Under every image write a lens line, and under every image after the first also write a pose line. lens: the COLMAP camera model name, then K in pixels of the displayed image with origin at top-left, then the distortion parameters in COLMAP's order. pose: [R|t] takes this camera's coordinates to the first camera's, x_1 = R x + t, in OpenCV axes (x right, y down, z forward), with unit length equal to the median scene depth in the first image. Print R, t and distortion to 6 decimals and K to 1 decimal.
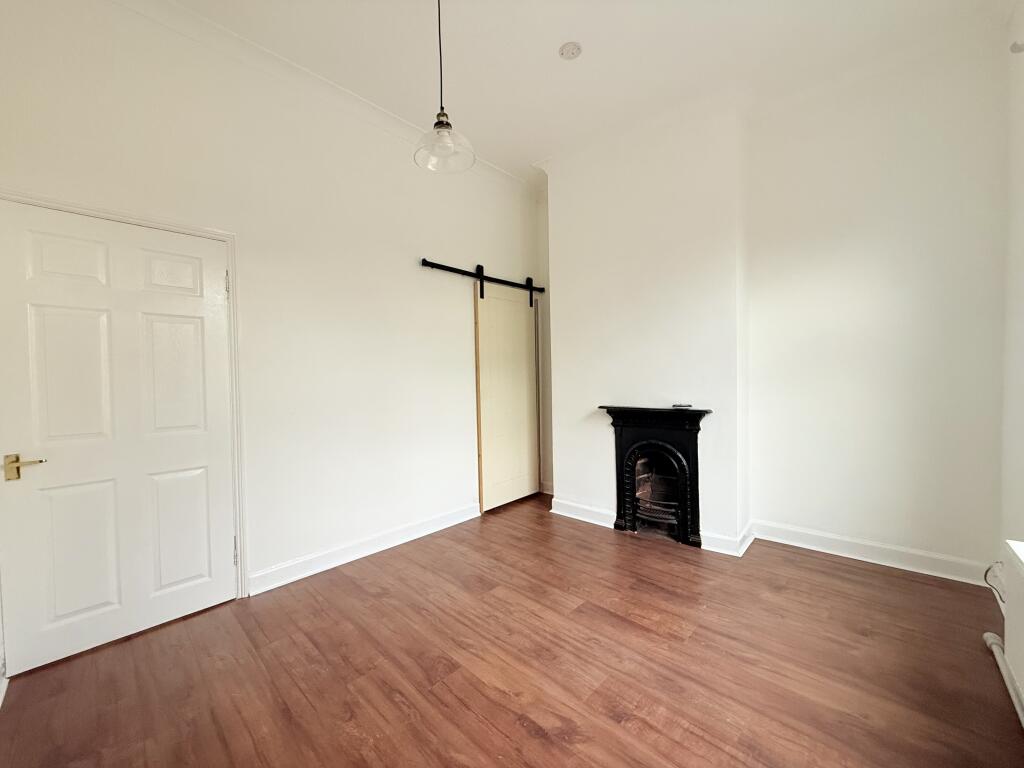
lens RADIAL K [[407.8, 0, 512.0], [0, 407.8, 384.0], [0, 0, 1]] dist [0.000766, 0.000044]
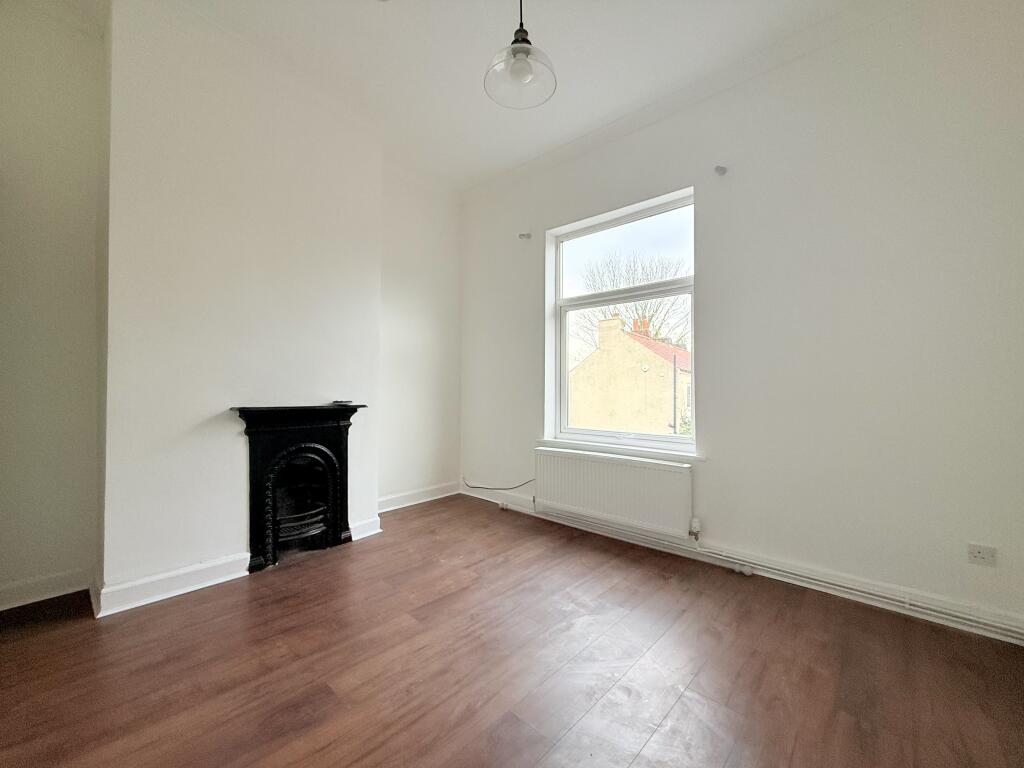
lens RADIAL K [[407.8, 0, 512.0], [0, 407.8, 384.0], [0, 0, 1]] dist [0.000766, 0.000044]
pose [[-0.020997, 0.037047, 0.999093, -0.572920], [0.010353, 0.999268, -0.036836, 0.049906], [-0.999726, 0.009570, -0.021365, 0.607346]]
